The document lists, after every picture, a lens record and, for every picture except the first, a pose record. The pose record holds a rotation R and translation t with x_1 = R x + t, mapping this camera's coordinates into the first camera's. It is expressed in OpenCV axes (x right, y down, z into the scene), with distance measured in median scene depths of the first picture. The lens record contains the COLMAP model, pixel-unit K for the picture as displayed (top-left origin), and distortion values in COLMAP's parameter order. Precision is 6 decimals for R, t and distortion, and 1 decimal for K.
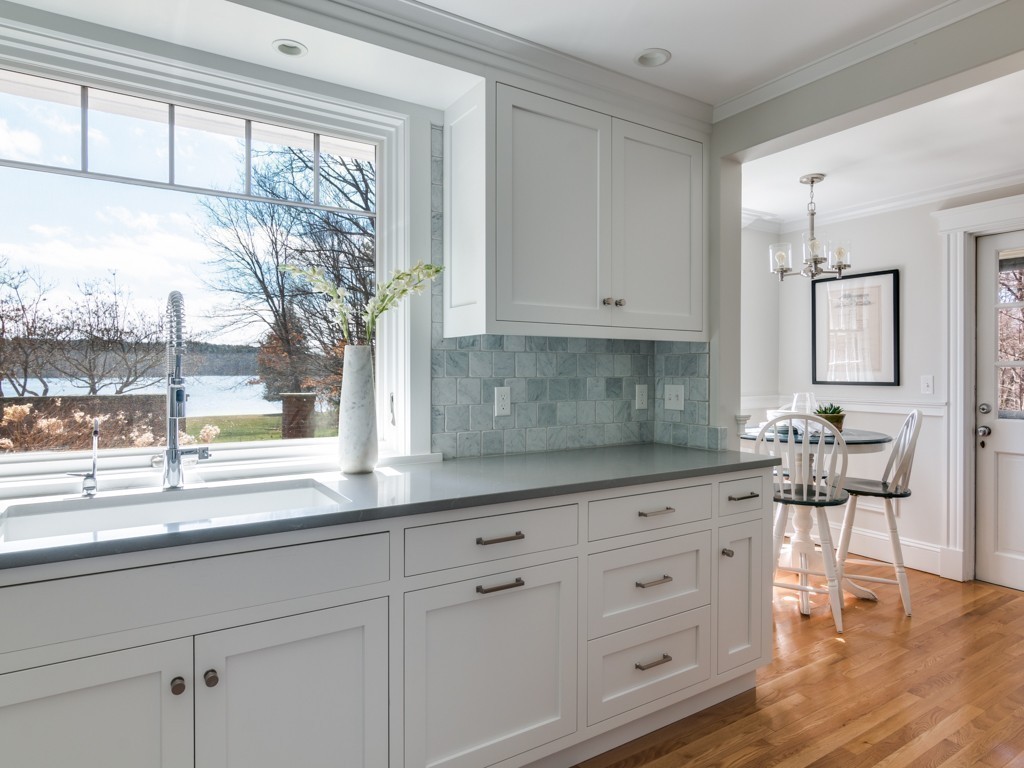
lens RADIAL K [[619.2, 0, 516.4], [0, 619.2, 374.5], [0, 0, 1]] dist [0.003414, 0.004308]
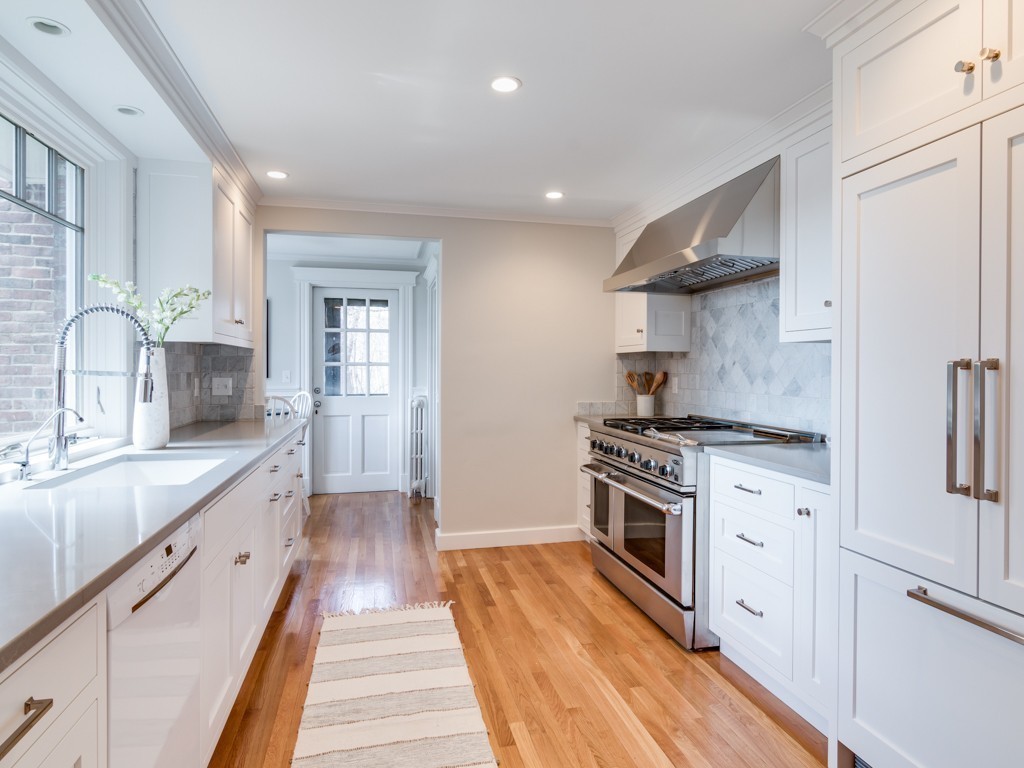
lens RADIAL K [[619.2, 0, 516.4], [0, 619.2, 374.5], [0, 0, 1]] dist [0.003414, 0.004308]
pose [[0.357889, -0.005711, 0.933747, -0.816090], [-0.001958, 0.999975, 0.006866, -0.000860], [-0.933762, -0.004286, 0.357868, -0.122134]]
